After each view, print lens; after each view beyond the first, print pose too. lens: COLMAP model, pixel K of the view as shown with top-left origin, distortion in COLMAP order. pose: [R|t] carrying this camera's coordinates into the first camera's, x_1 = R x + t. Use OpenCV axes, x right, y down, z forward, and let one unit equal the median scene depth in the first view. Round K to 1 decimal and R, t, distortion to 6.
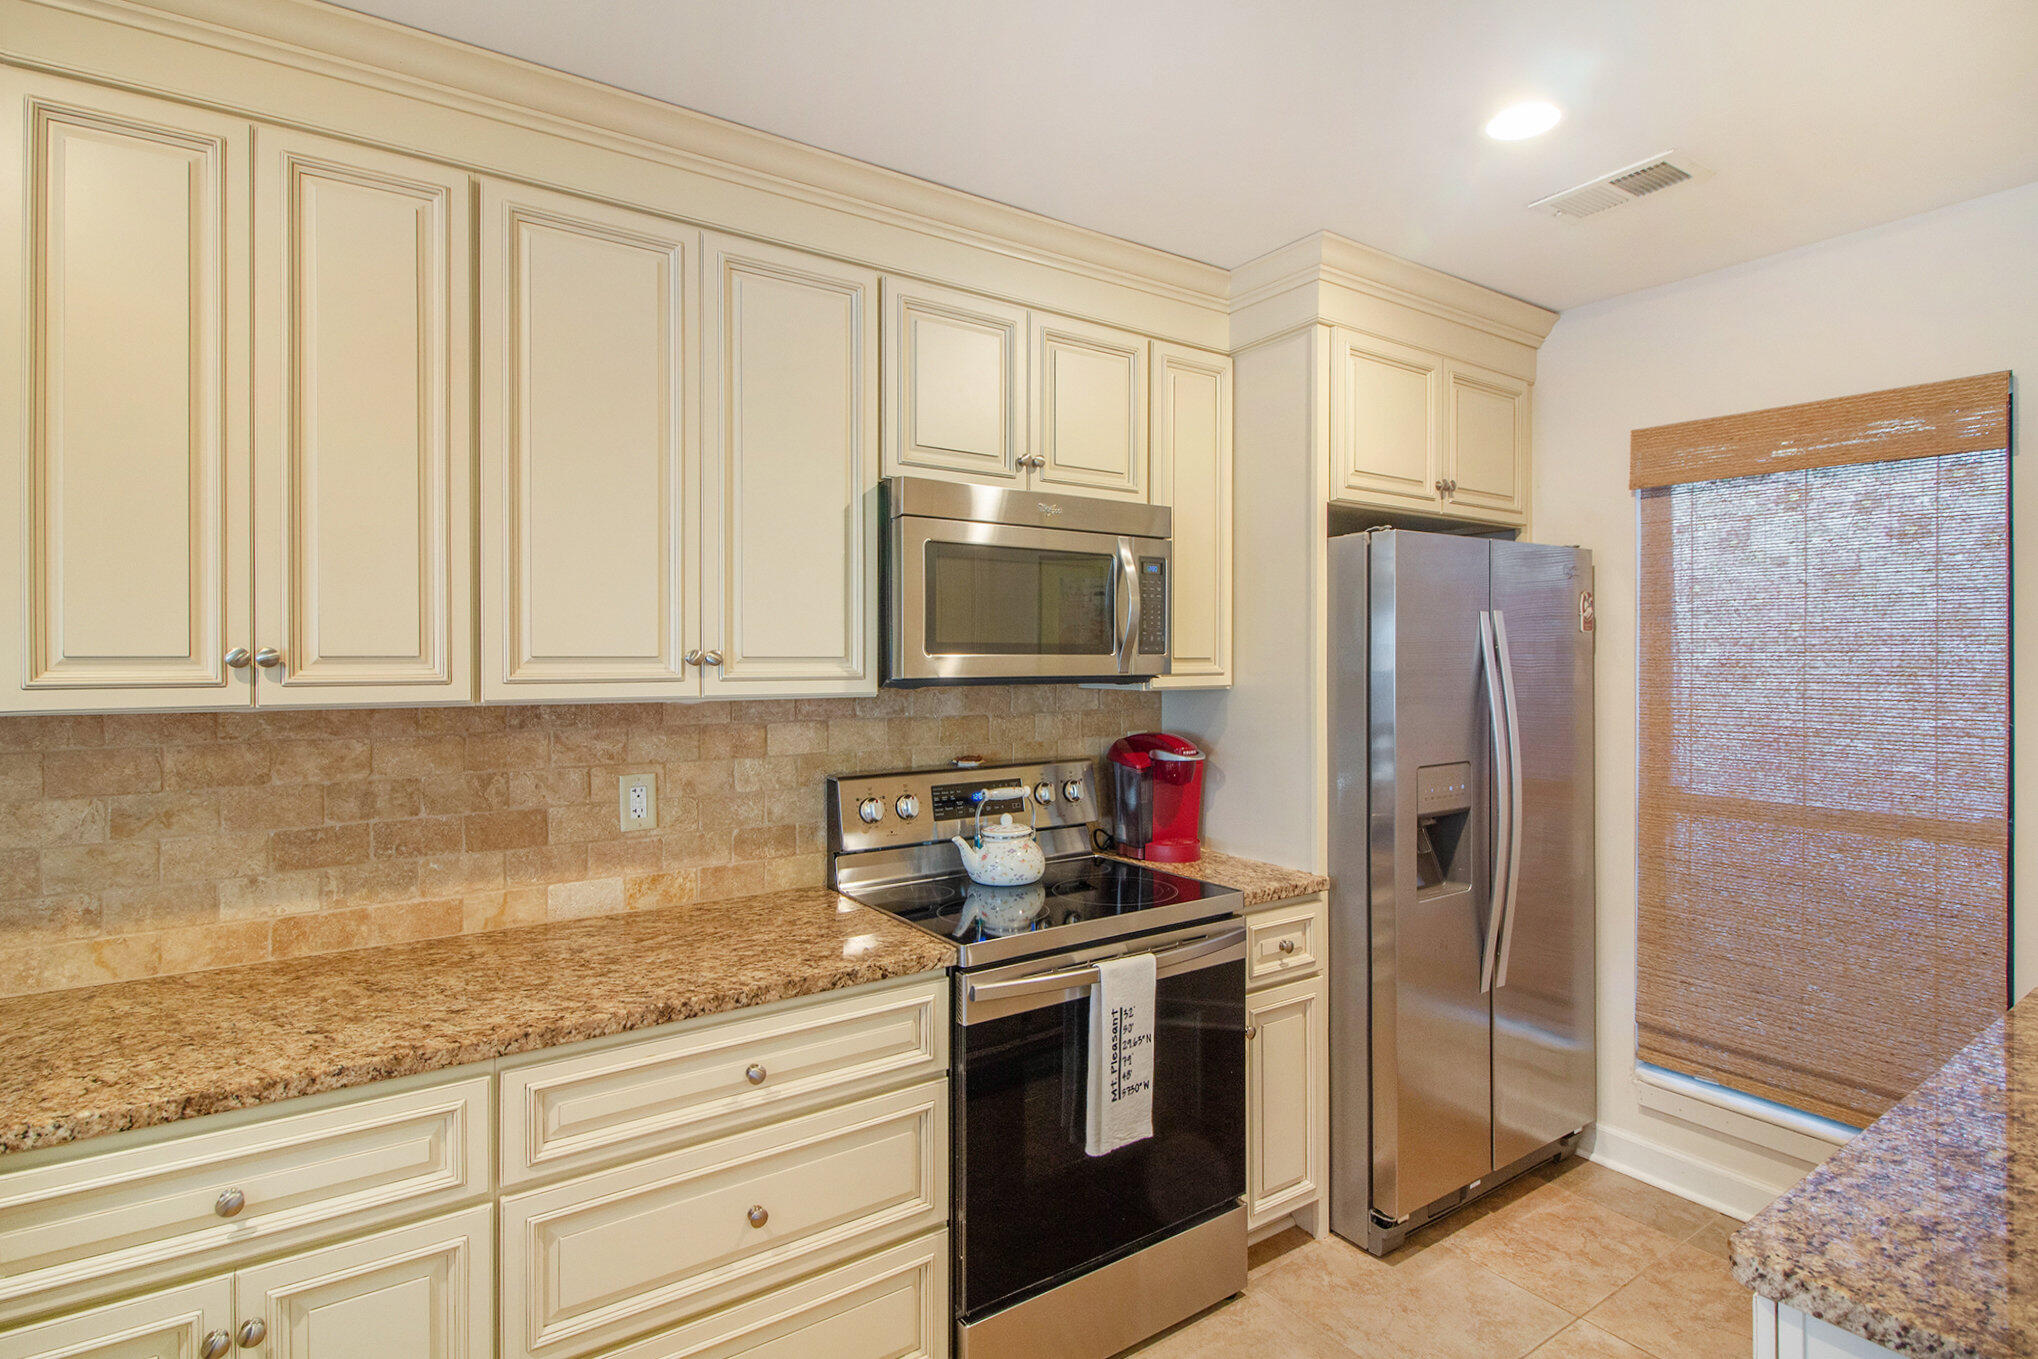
lens RADIAL K [[991.8, 0, 1013.3], [0, 991.8, 667.3], [0, 0, 1]] dist [0.009729, -0.013611]
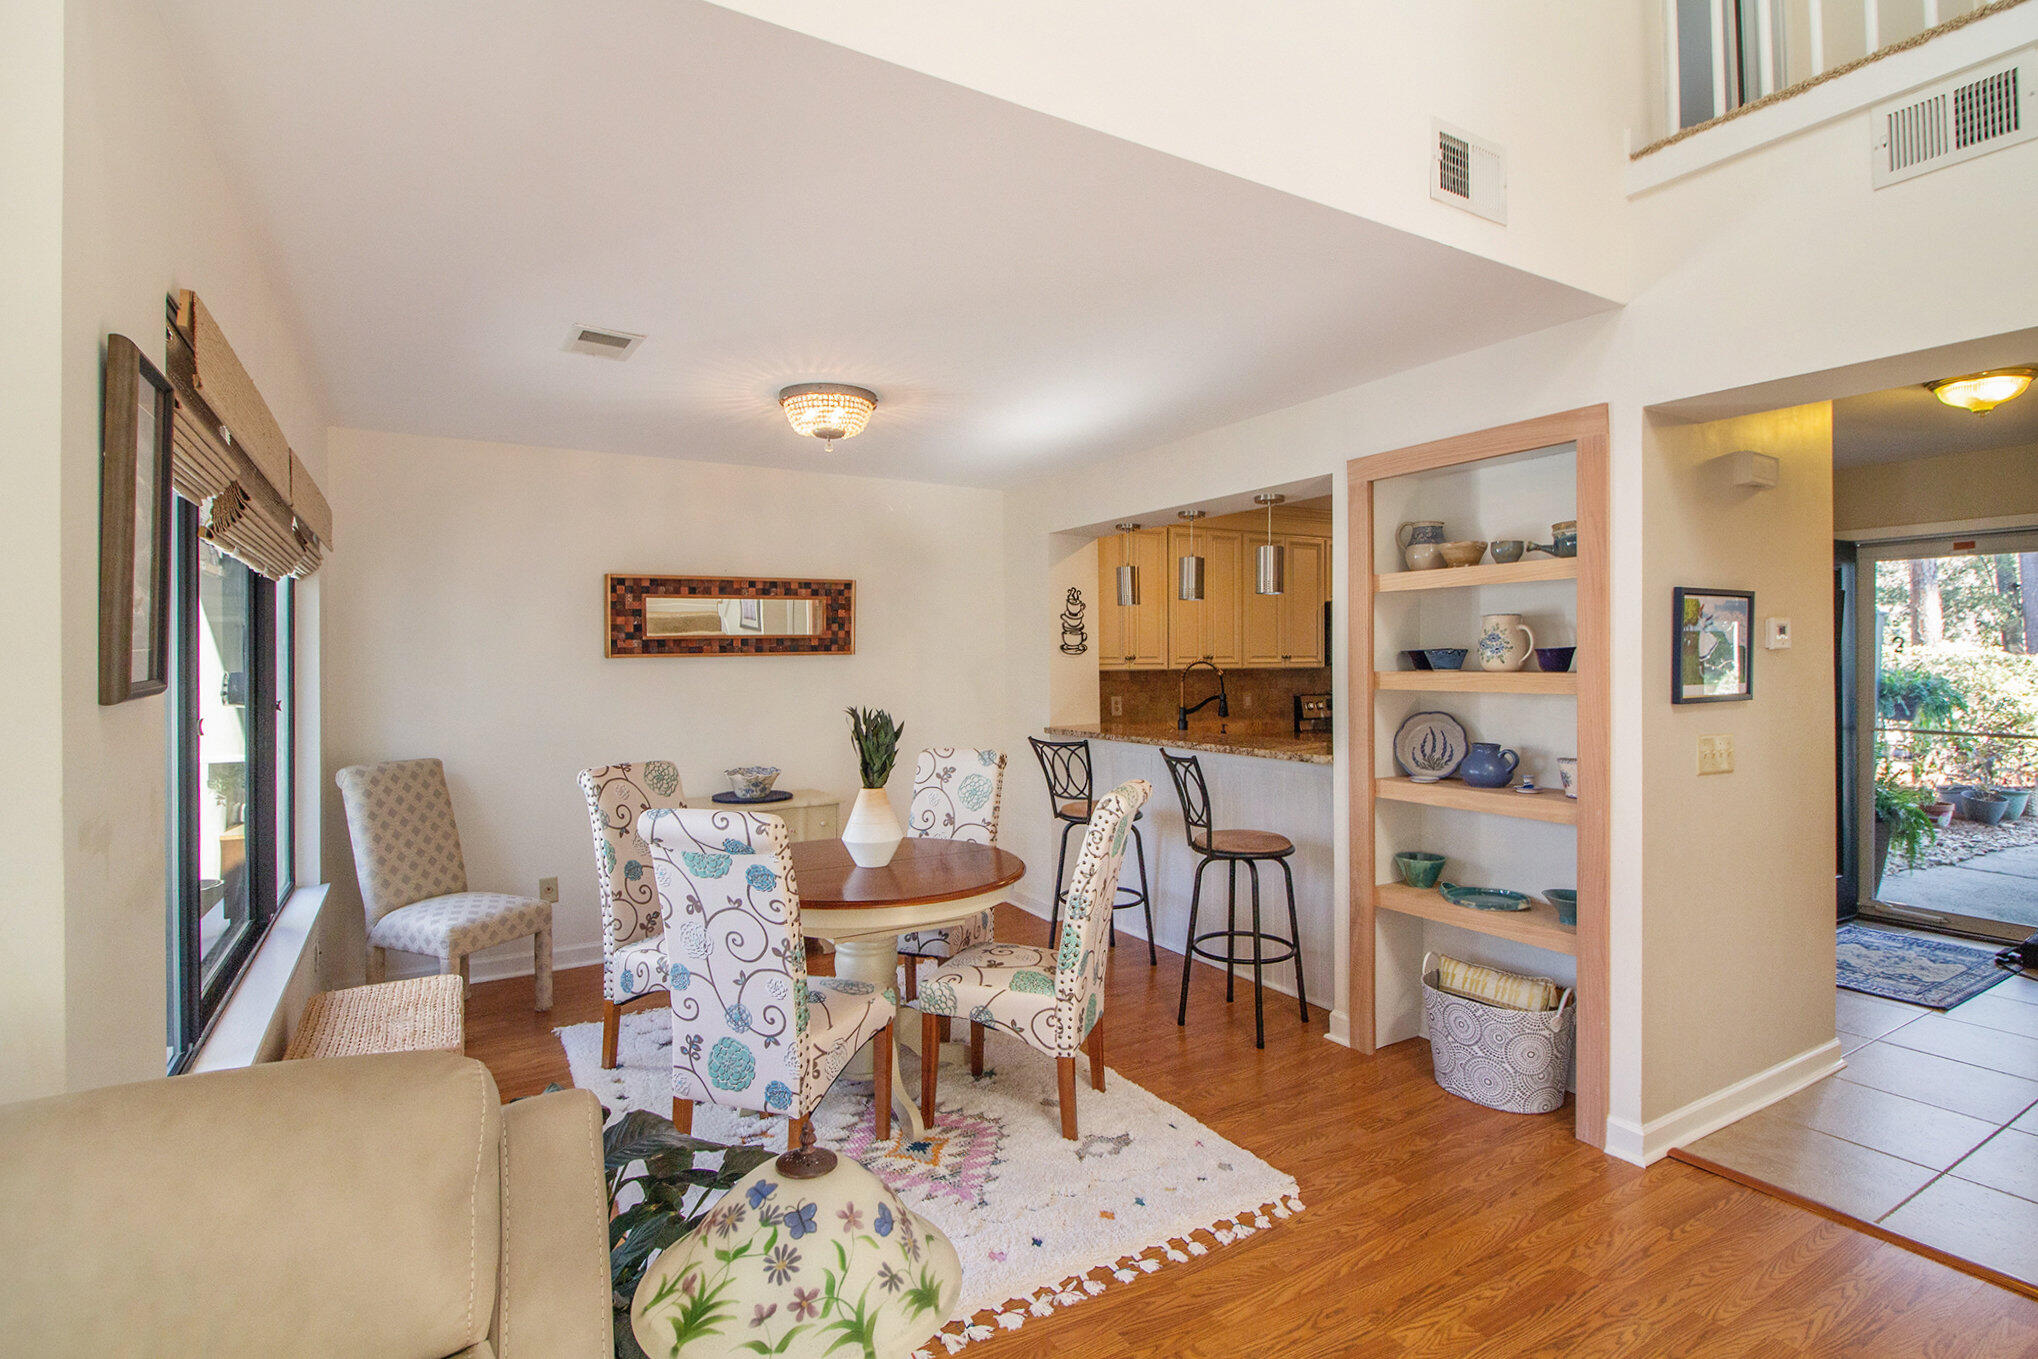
lens RADIAL K [[991.8, 0, 1021.2], [0, 991.8, 650.7], [0, 0, 1]] dist [0.009729, -0.013611]
pose [[0.997664, -0.004490, -0.068167, -1.080884], [0.003521, 0.999891, -0.014335, 0.017958], [0.068224, 0.014061, 0.997571, -2.799078]]
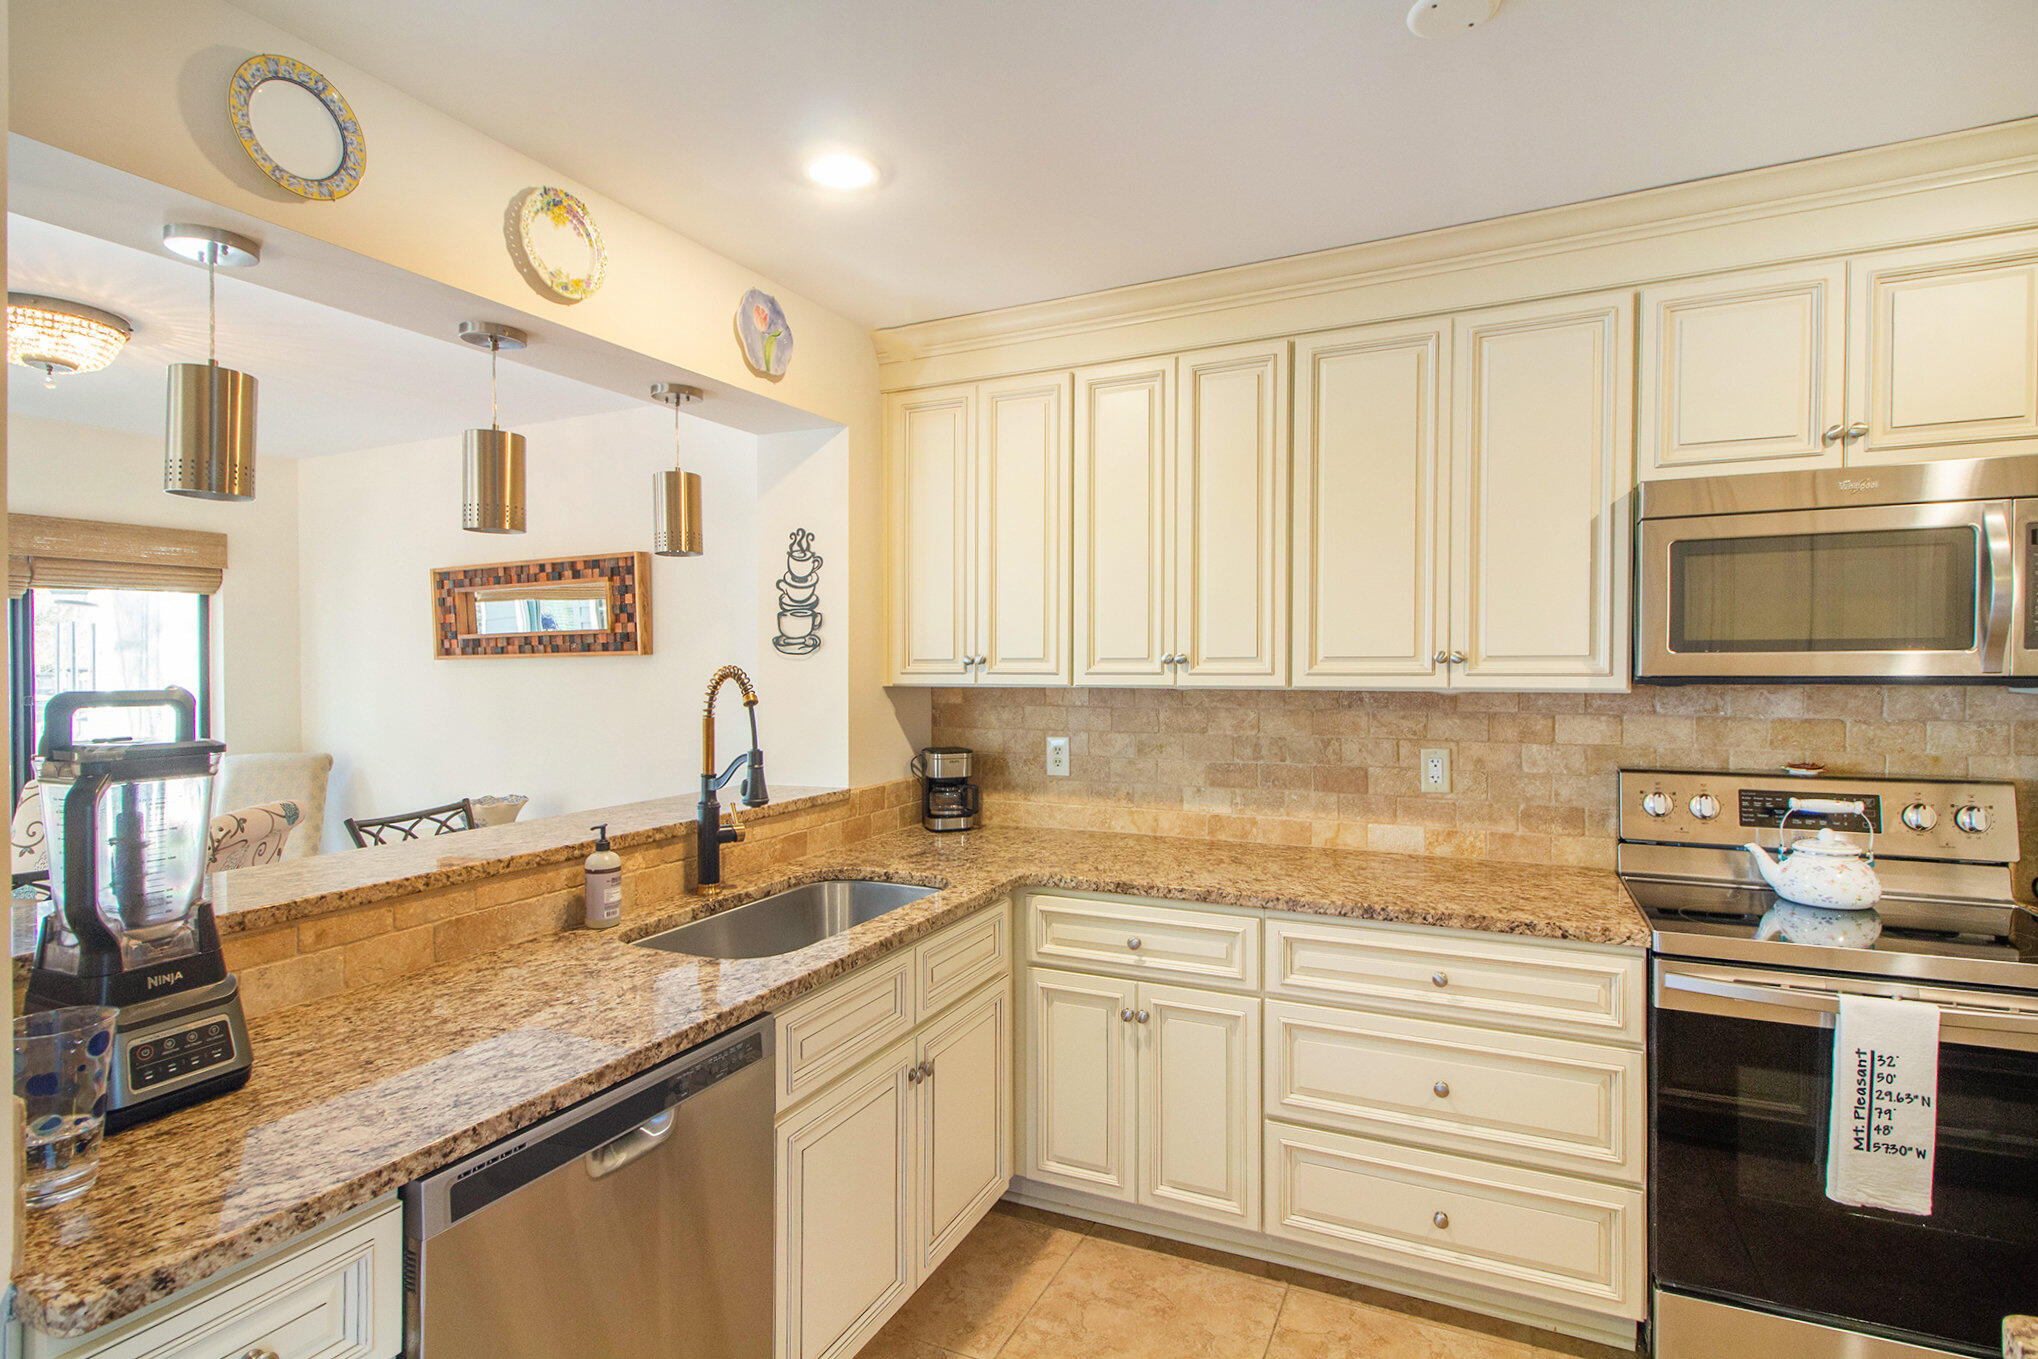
lens RADIAL K [[991.8, 0, 1013.2], [0, 991.8, 670.4], [0, 0, 1]] dist [0.009729, -0.013611]
pose [[0.497393, 0.009461, -0.867474, 0.542375], [-0.000585, 0.999944, 0.010570, -0.006161], [0.867525, -0.004750, 0.497371, -0.115337]]
